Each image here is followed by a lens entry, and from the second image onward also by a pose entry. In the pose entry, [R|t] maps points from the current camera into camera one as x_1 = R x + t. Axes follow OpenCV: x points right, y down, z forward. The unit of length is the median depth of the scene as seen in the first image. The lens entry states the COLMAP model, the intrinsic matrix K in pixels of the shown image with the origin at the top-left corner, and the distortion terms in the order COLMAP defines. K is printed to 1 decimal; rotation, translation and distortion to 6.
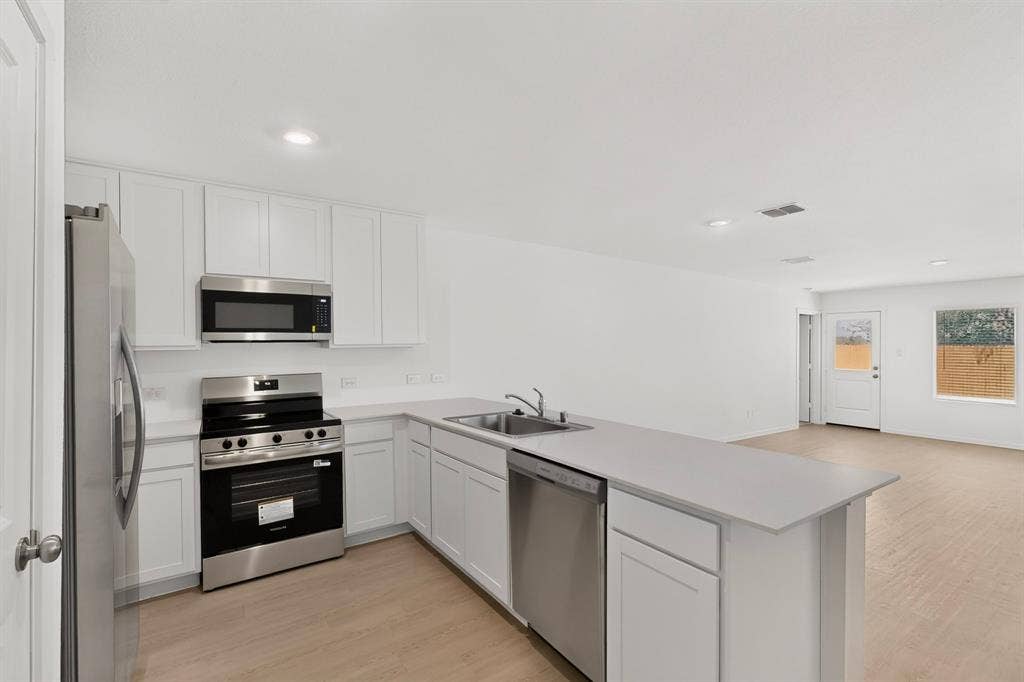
lens RADIAL K [[448.3, 0, 512.7], [0, 448.3, 345.5], [0, 0, 1]] dist [-0.003794, -0.000606]
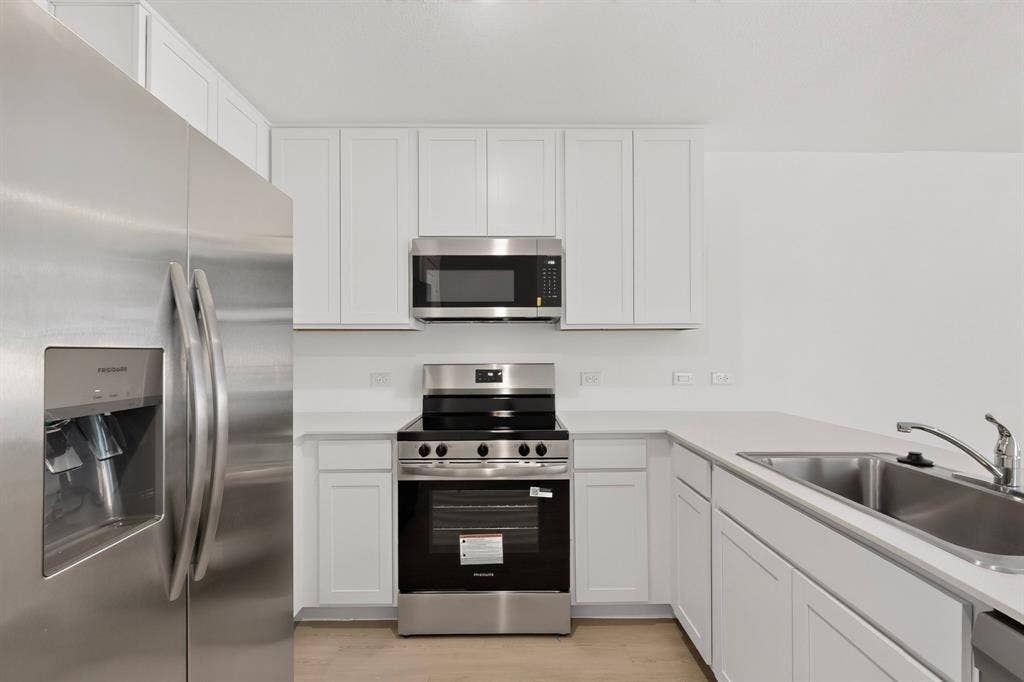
lens RADIAL K [[448.3, 0, 512.7], [0, 448.3, 345.5], [0, 0, 1]] dist [-0.003794, -0.000606]
pose [[0.833758, 0.009945, -0.552040, -0.082297], [-0.007834, 0.999950, 0.006183, 0.031751], [0.552074, -0.000831, 0.833795, 0.393649]]
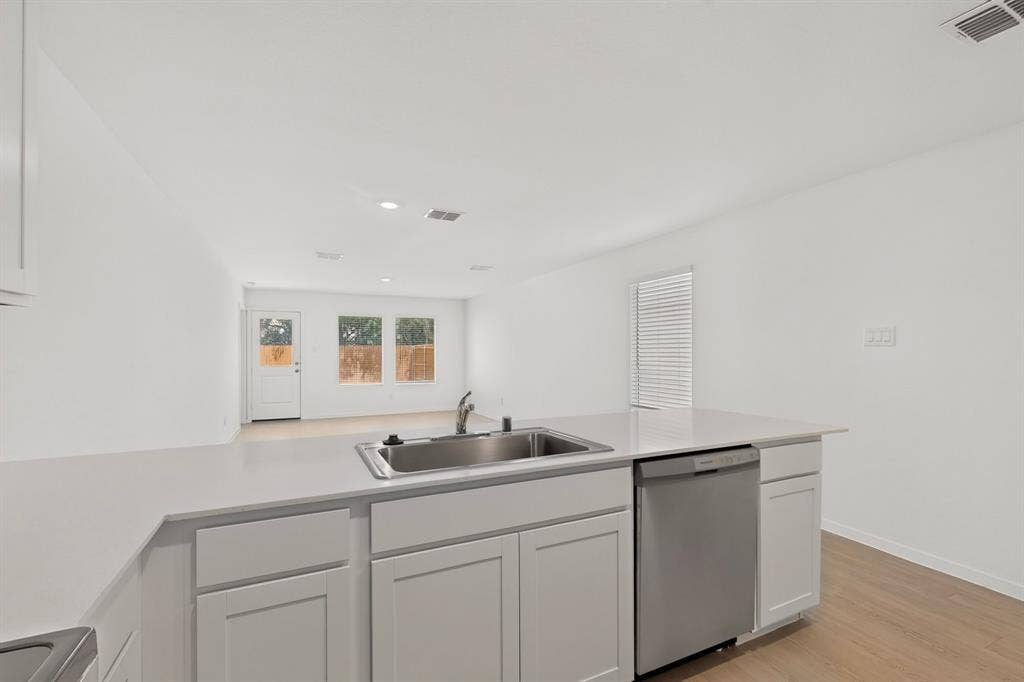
lens RADIAL K [[448.3, 0, 512.7], [0, 448.3, 345.5], [0, 0, 1]] dist [-0.003794, -0.000606]
pose [[0.152028, 0.006852, 0.988352, -0.540173], [-0.002249, 0.999976, -0.006586, 0.031710], [-0.988374, -0.001222, 0.152040, 0.773078]]
